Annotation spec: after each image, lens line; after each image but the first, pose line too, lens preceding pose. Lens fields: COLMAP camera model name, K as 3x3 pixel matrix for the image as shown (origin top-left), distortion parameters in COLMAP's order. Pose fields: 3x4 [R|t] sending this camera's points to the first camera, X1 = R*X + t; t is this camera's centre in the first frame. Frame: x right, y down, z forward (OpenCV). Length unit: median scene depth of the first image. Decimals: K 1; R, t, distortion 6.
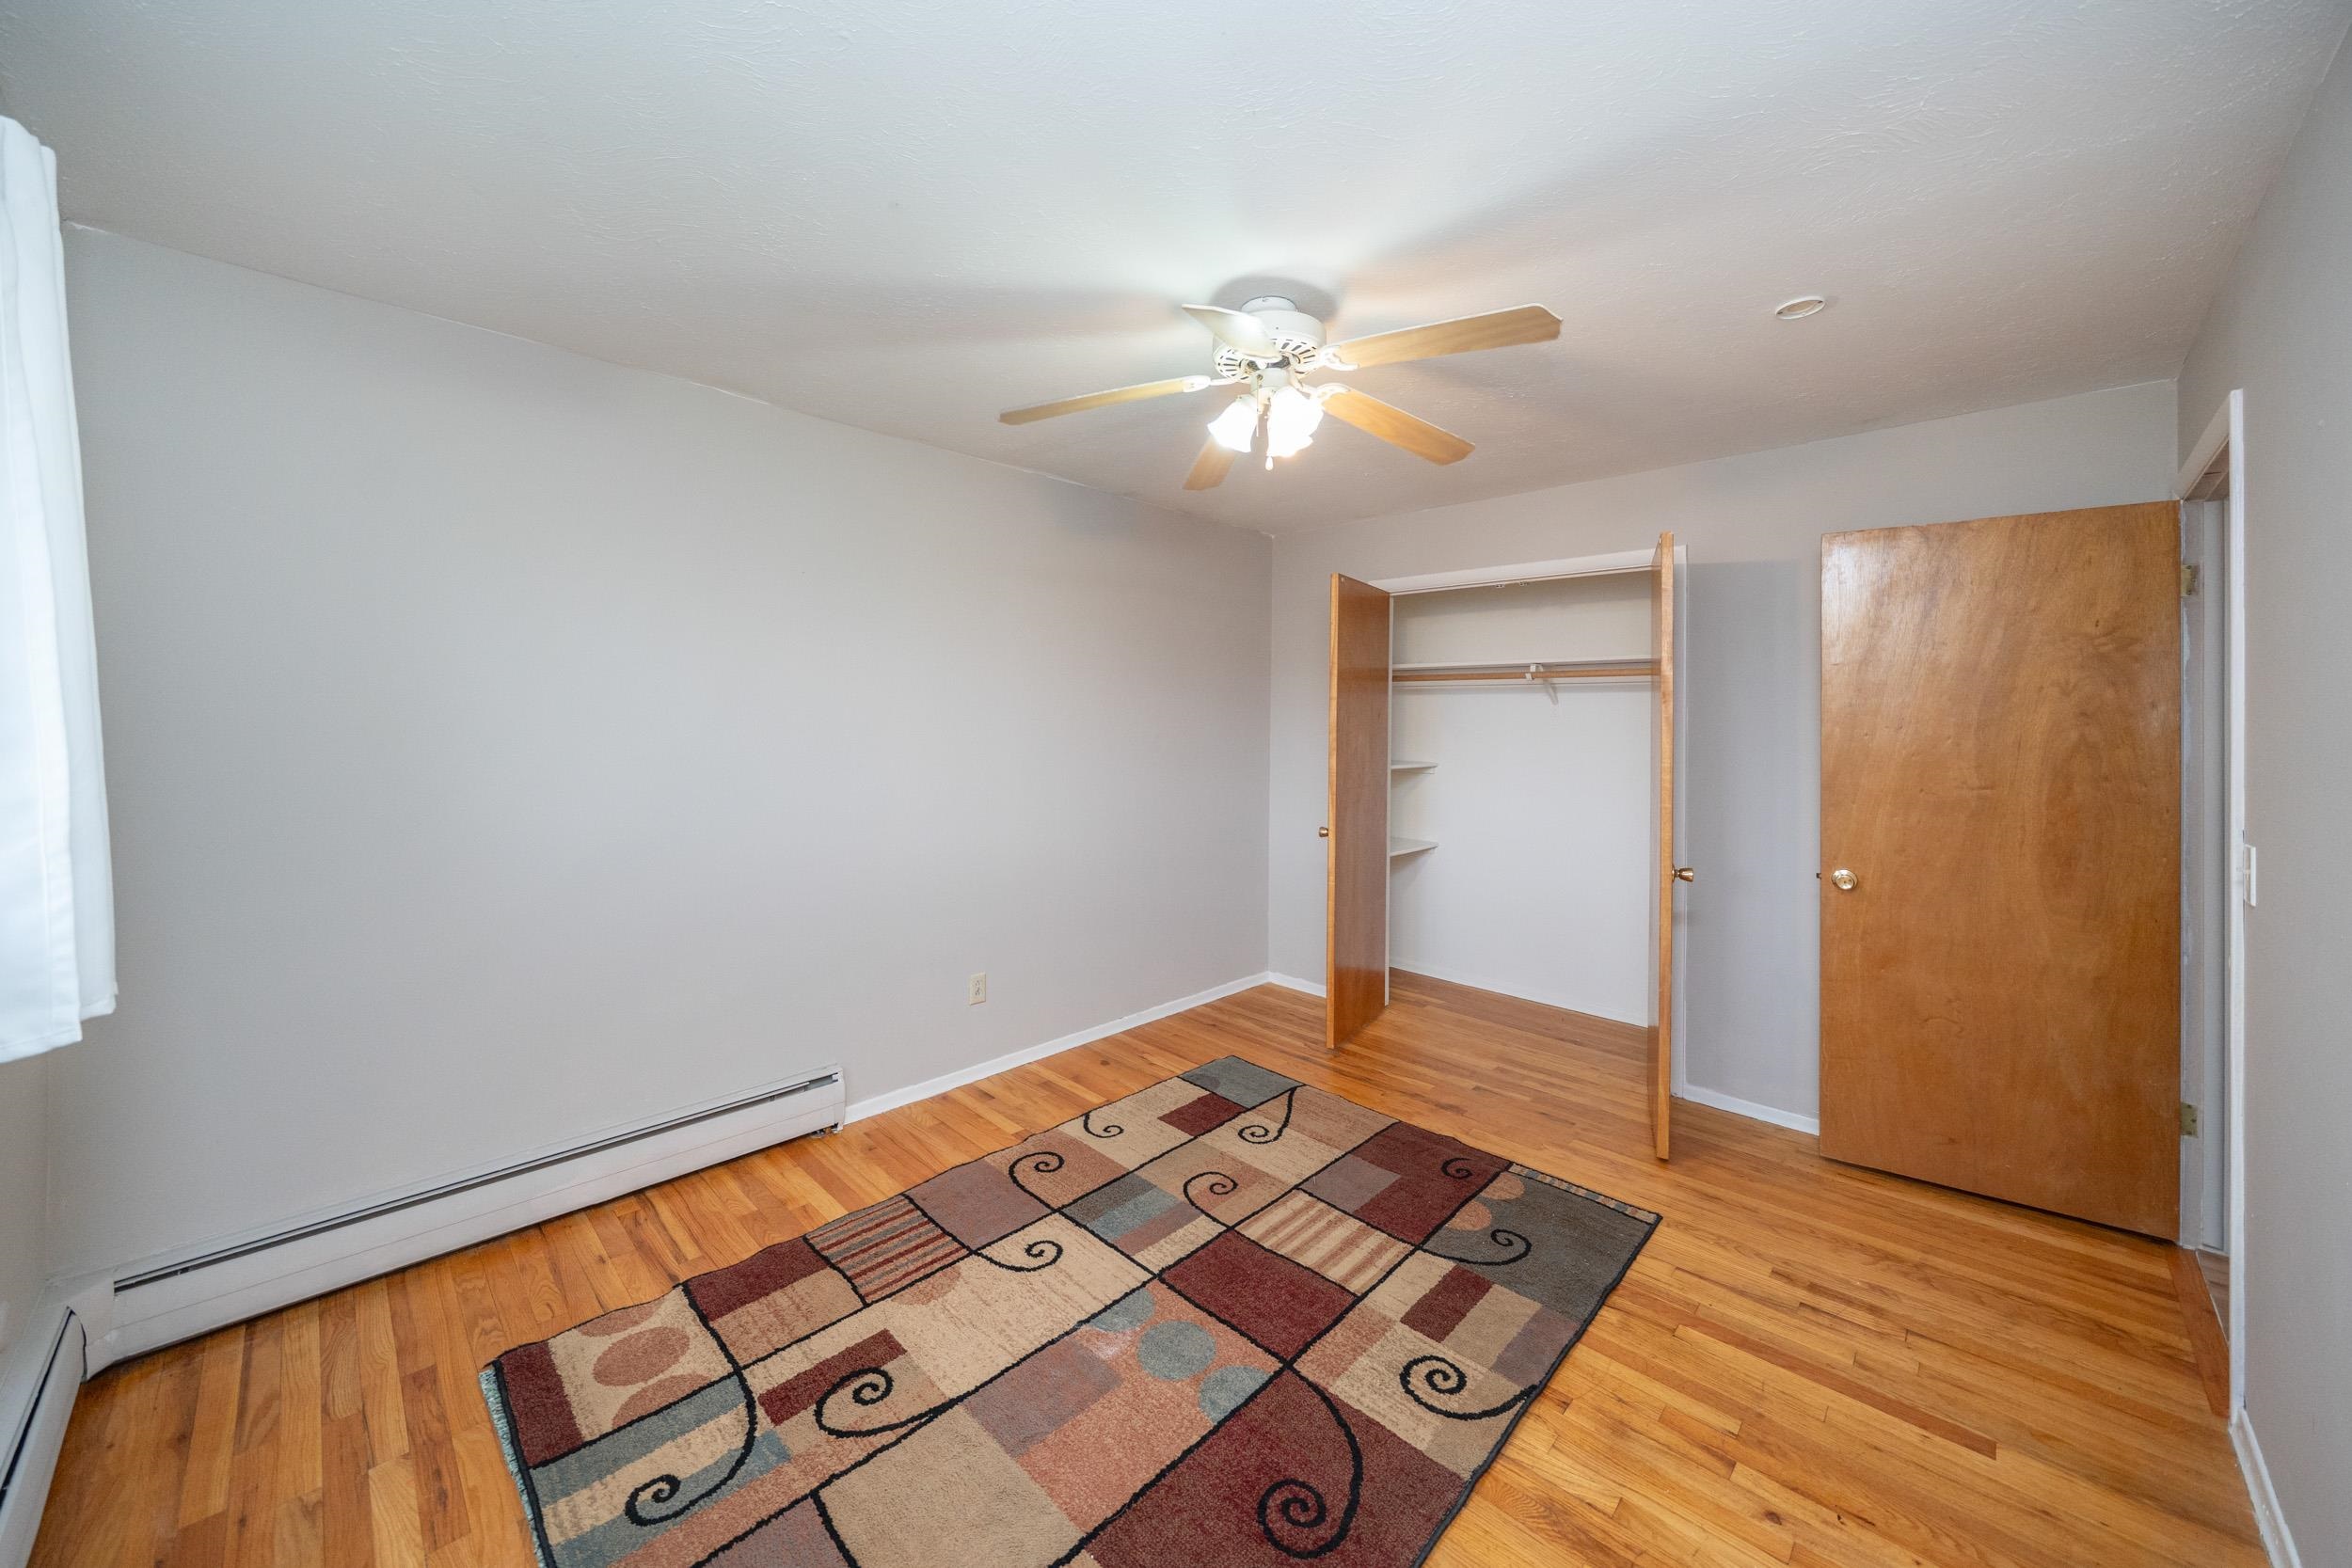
lens RADIAL K [[869.9, 0, 1182.8], [0, 869.9, 713.8], [0, 0, 1]] dist [-0.001652, -0.000181]
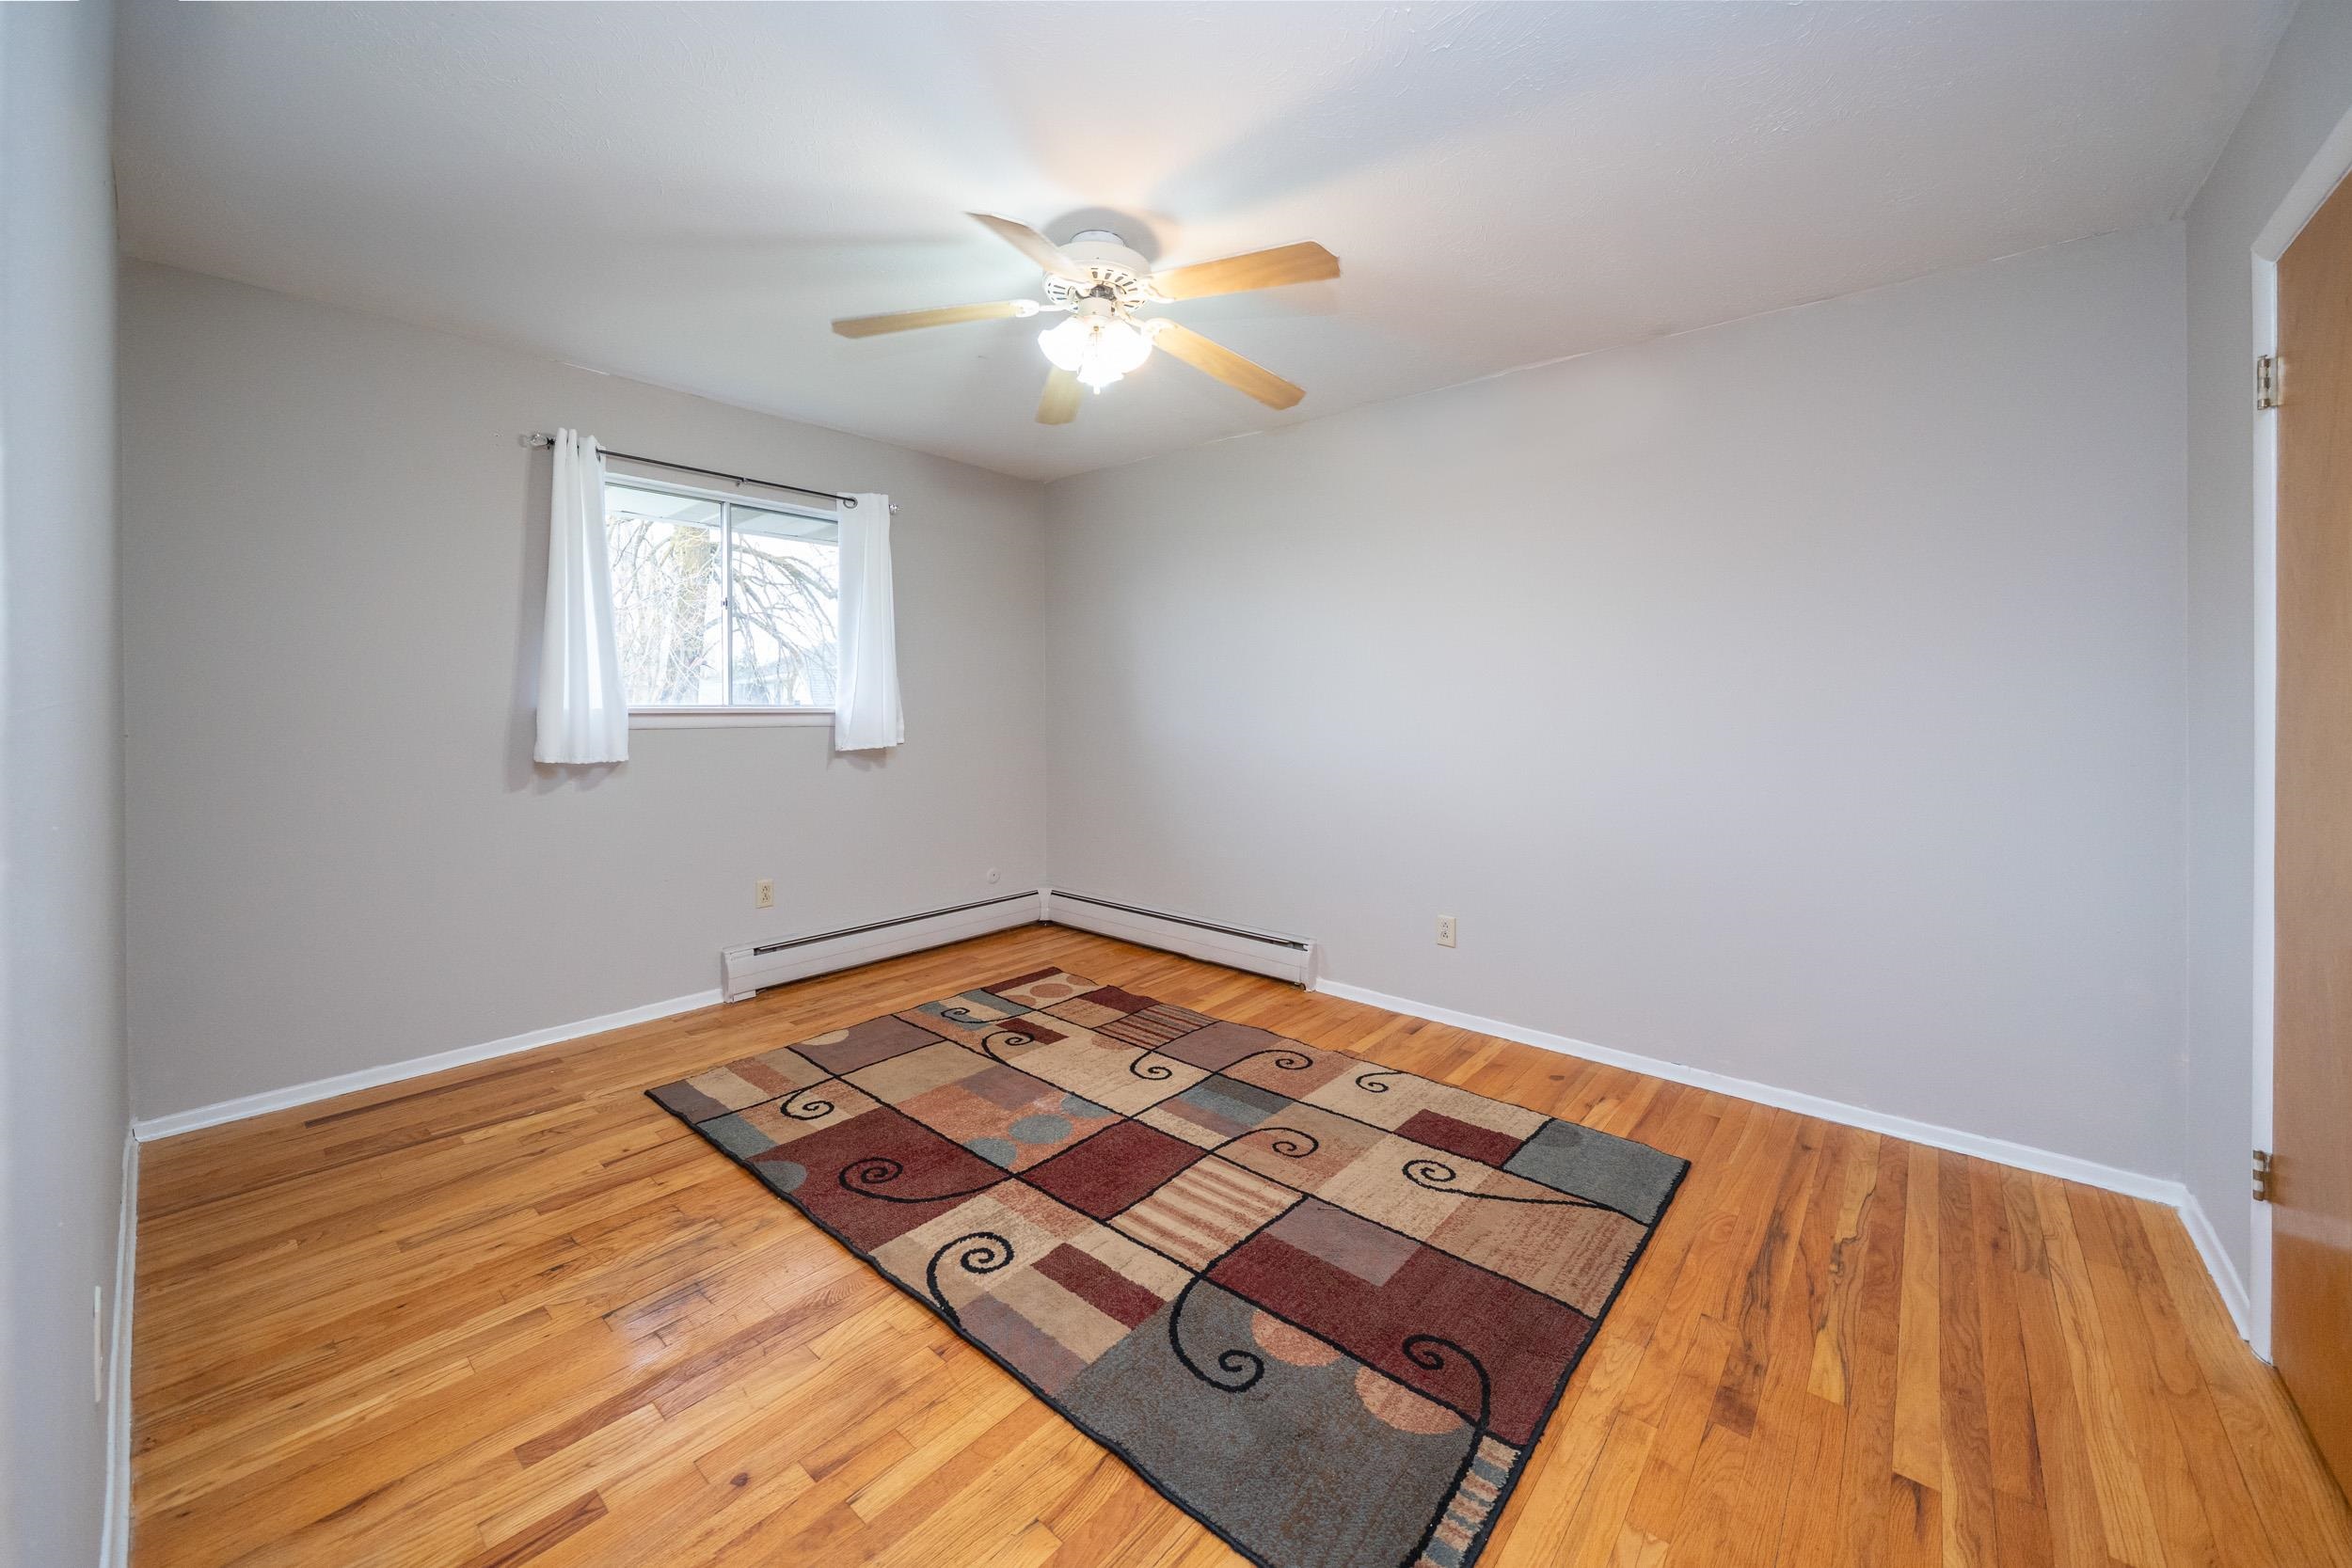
lens RADIAL K [[869.9, 0, 1182.8], [0, 869.9, 713.8], [0, 0, 1]] dist [-0.001652, -0.000181]
pose [[0.066267, 0.001500, -0.997801, 1.092455], [0.006092, 0.999980, 0.001907, 0.097327], [0.997783, -0.006205, 0.066257, 0.956118]]
